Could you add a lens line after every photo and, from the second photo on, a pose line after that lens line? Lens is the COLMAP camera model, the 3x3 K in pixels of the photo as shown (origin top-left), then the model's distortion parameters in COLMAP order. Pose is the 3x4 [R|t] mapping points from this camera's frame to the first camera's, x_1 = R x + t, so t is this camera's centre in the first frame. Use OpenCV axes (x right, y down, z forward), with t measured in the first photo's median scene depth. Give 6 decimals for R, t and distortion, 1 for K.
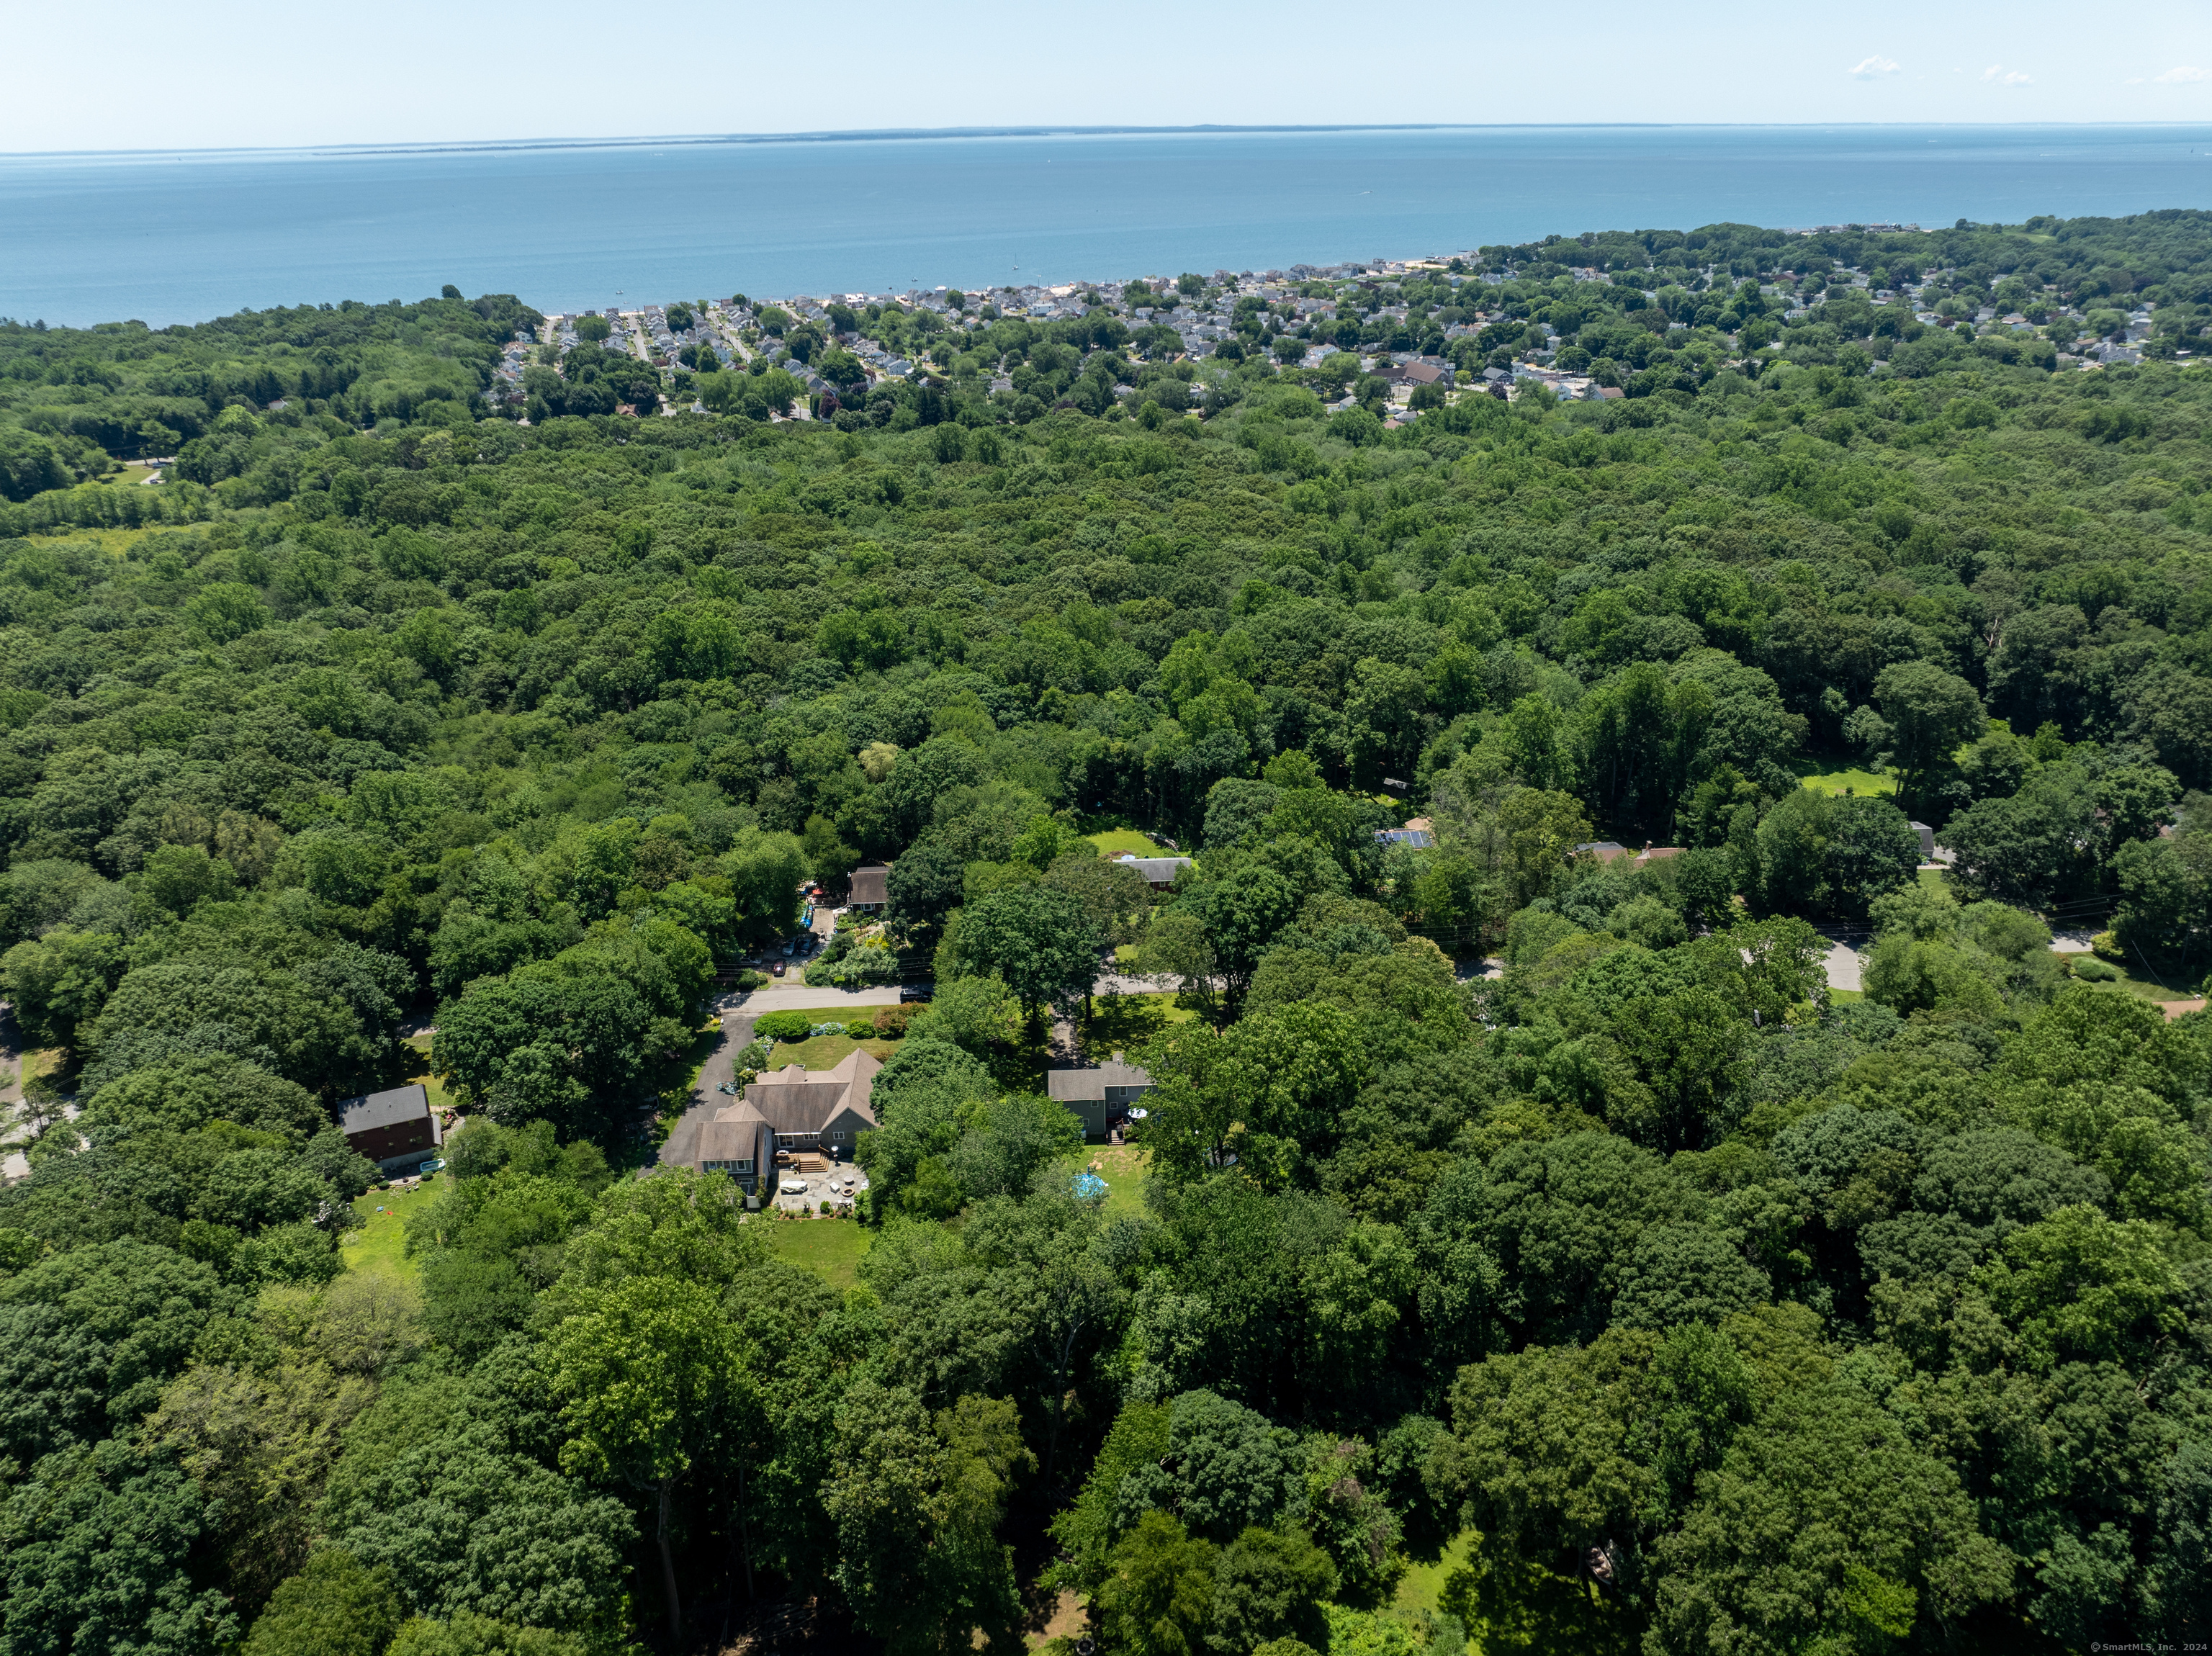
lens RADIAL K [[1538.7, 0, 1106.0], [0, 1538.7, 828.0], [0, 0, 1]] dist [-0.028513, -0.001300]
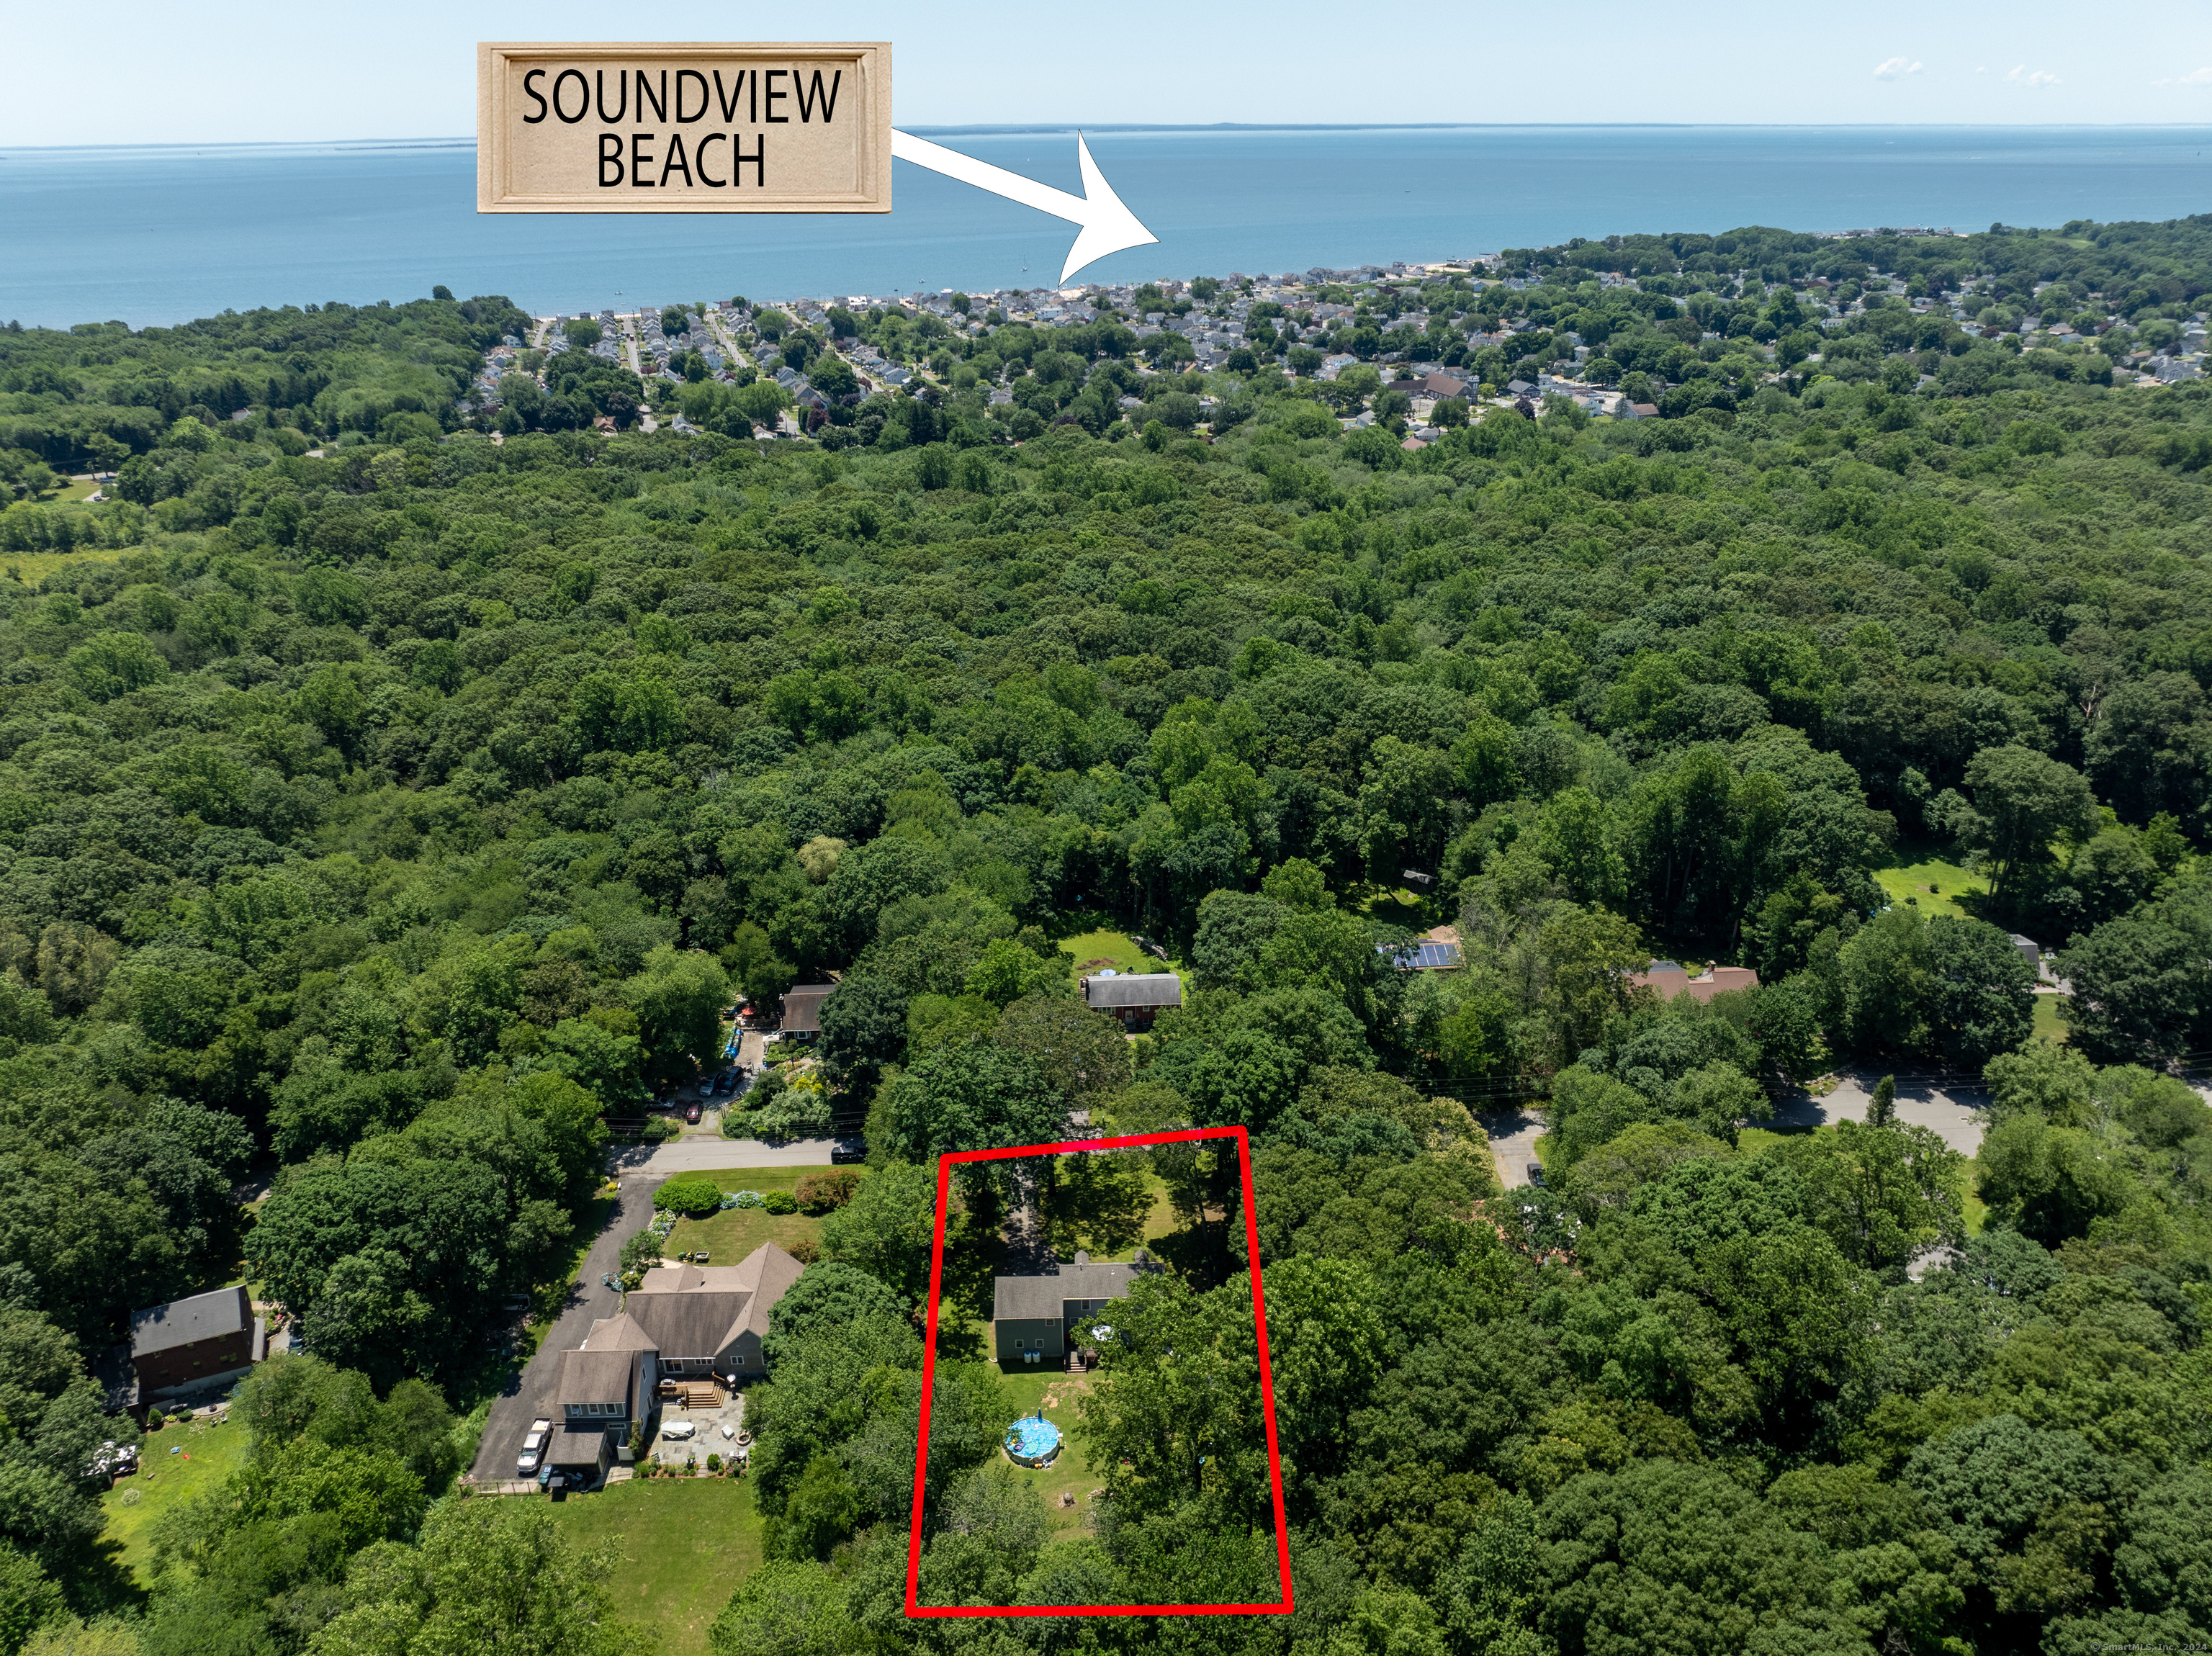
lens RADIAL K [[1537.0, 0, 1106.0], [0, 1537.0, 828.0], [0, 0, 1]] dist [-0.034041, 0.008898]
pose [[0.999926, 0.007975, -0.009165, 0.018004], [-0.007958, 0.999967, 0.001876, -0.055629], [0.009180, -0.001803, 0.999956, 0.117908]]
